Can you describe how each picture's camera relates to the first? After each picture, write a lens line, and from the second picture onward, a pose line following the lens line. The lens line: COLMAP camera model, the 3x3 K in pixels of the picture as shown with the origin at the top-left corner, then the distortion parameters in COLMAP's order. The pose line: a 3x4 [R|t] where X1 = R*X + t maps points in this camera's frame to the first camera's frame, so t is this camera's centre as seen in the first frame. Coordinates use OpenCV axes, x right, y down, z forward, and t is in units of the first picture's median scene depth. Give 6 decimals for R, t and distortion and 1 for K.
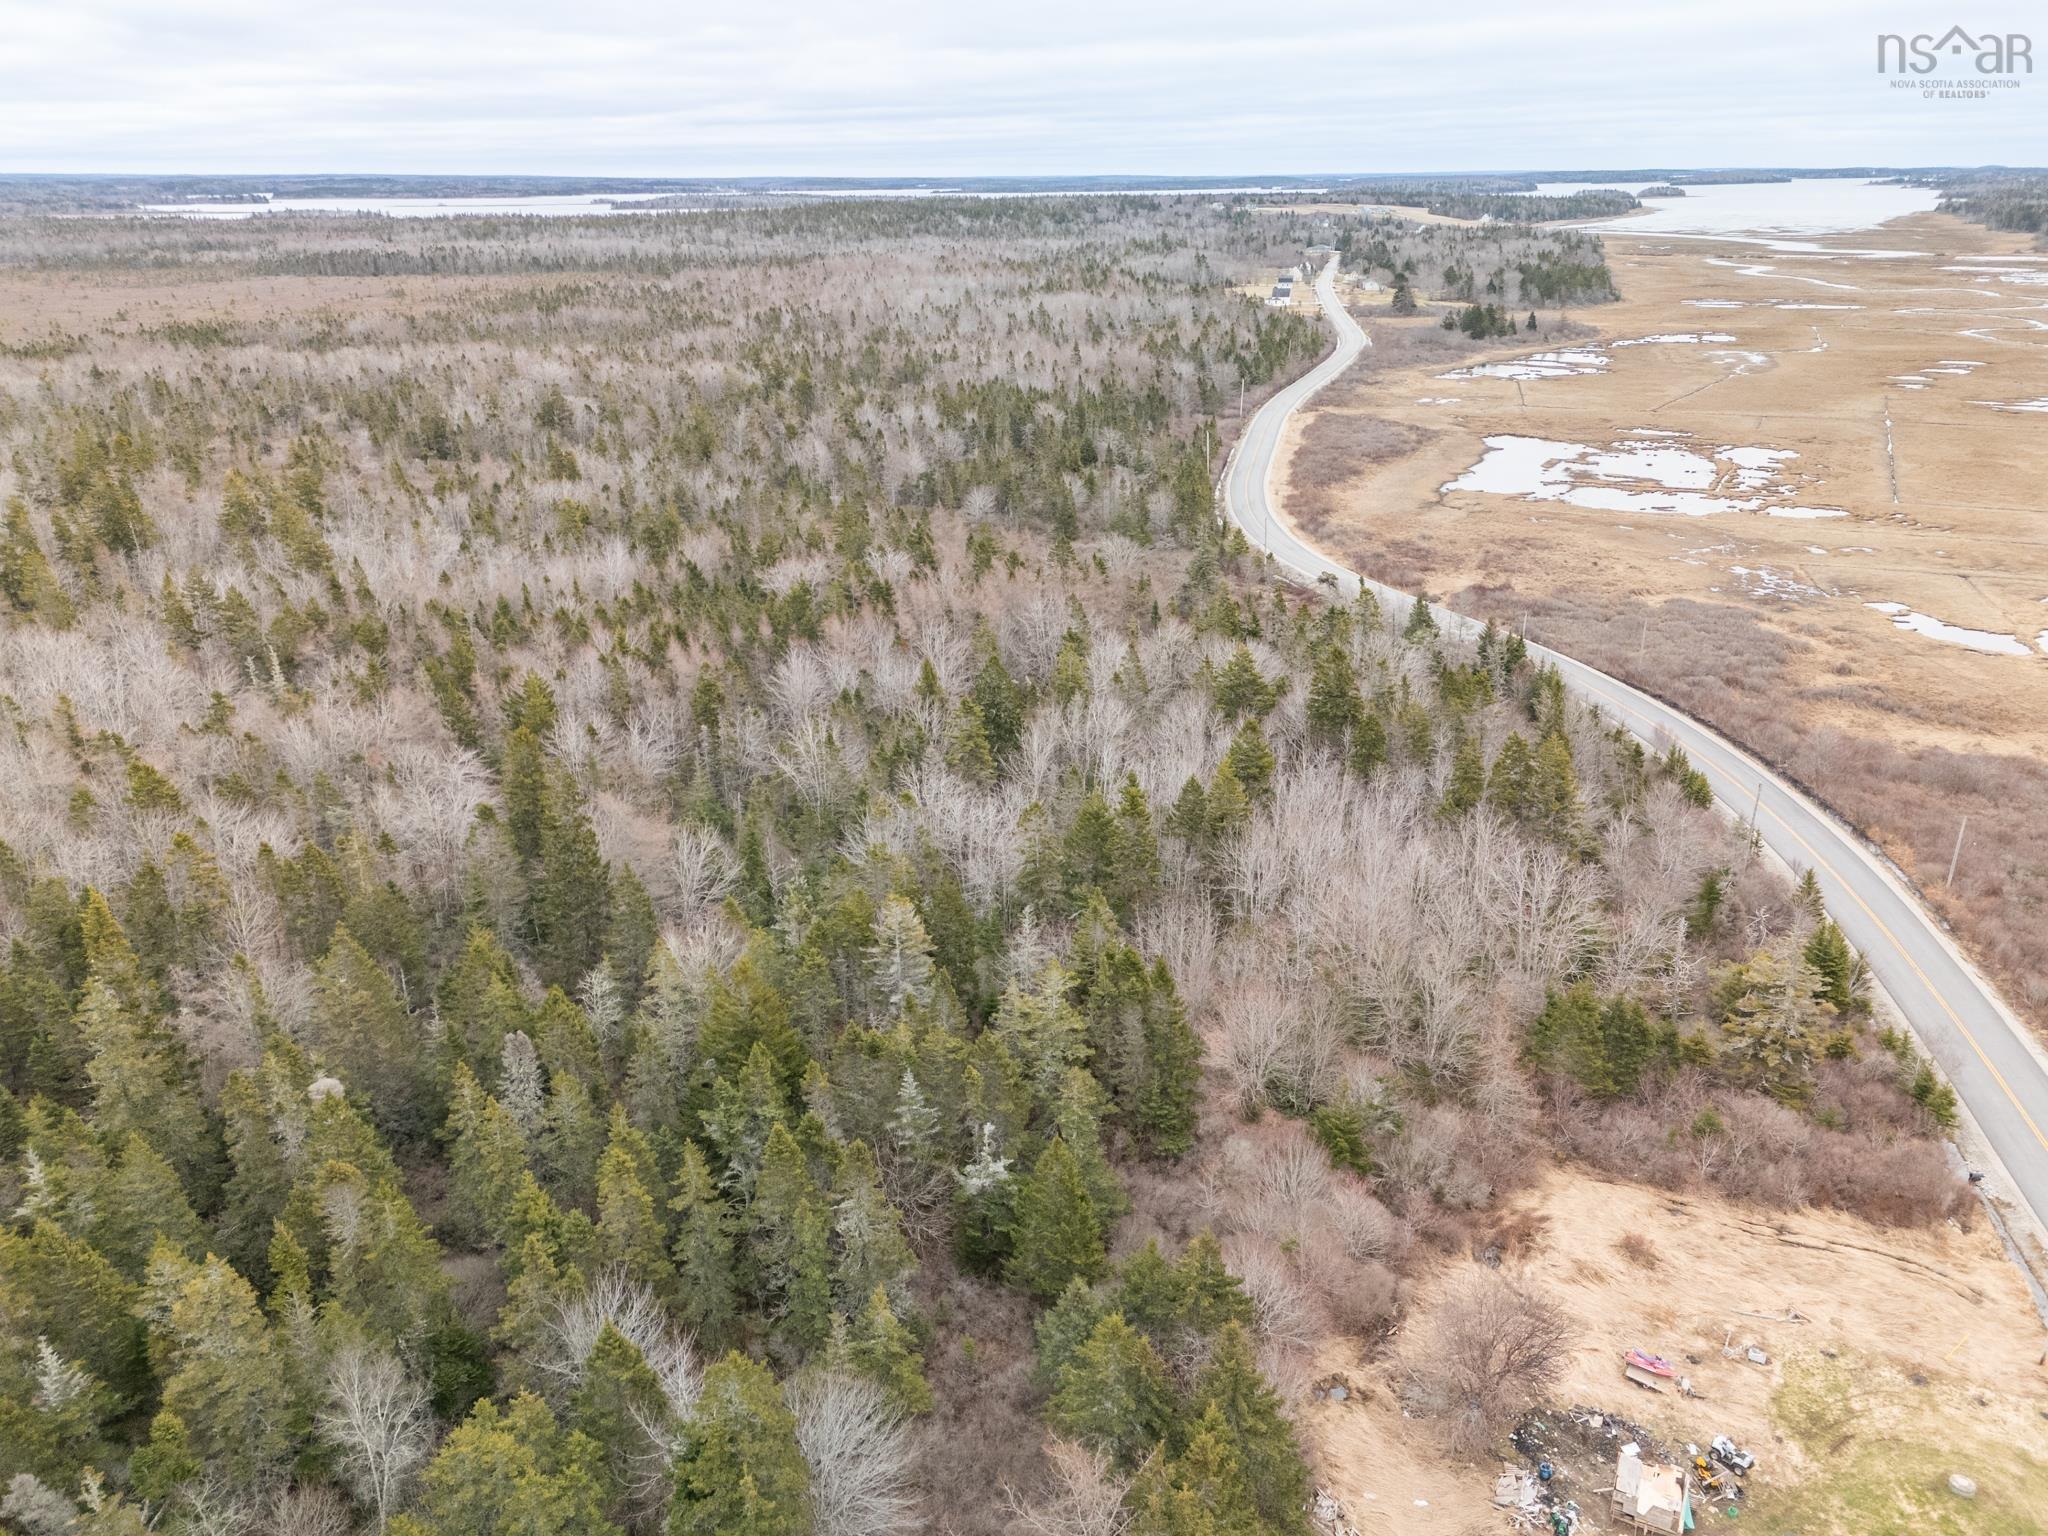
lens RADIAL K [[1450.2, 0, 1014.6], [0, 1450.2, 764.9], [0, 0, 1]] dist [0.048232, -0.043151]
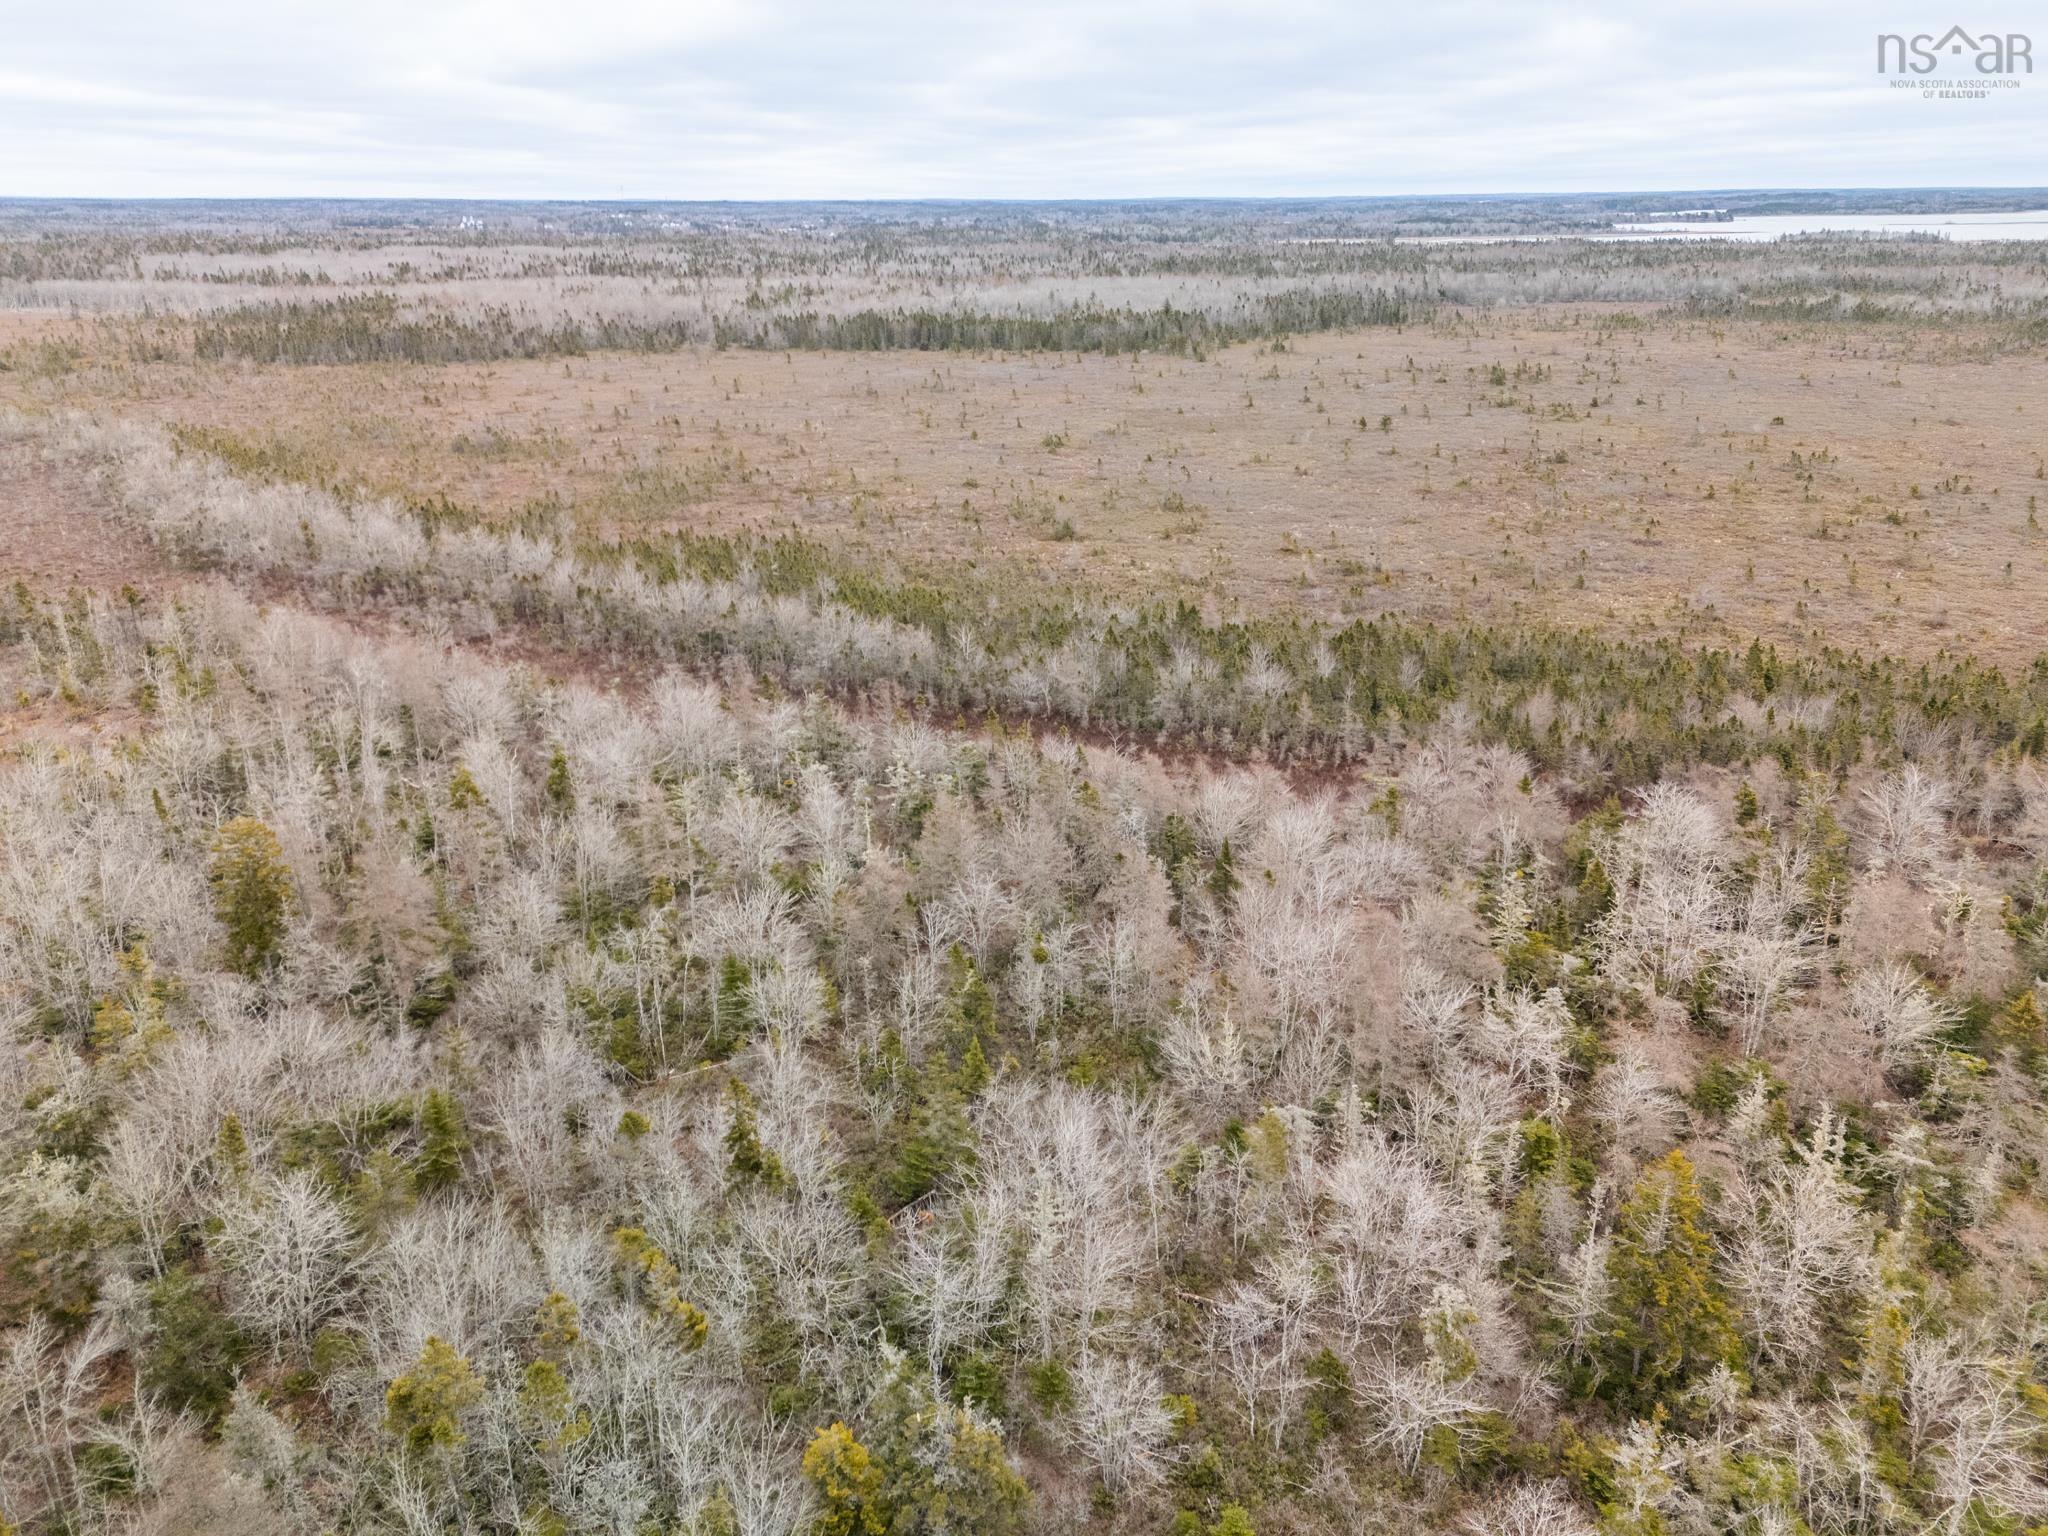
lens RADIAL K [[1450.2, 0, 1023.2], [0, 1450.2, 783.0], [0, 0, 1]] dist [0.048232, -0.043151]
pose [[0.693858, 0.260740, -0.671249, -0.181609], [-0.259782, 0.960010, 0.104374, -0.057578], [0.671621, 0.101957, 0.733846, 0.139763]]
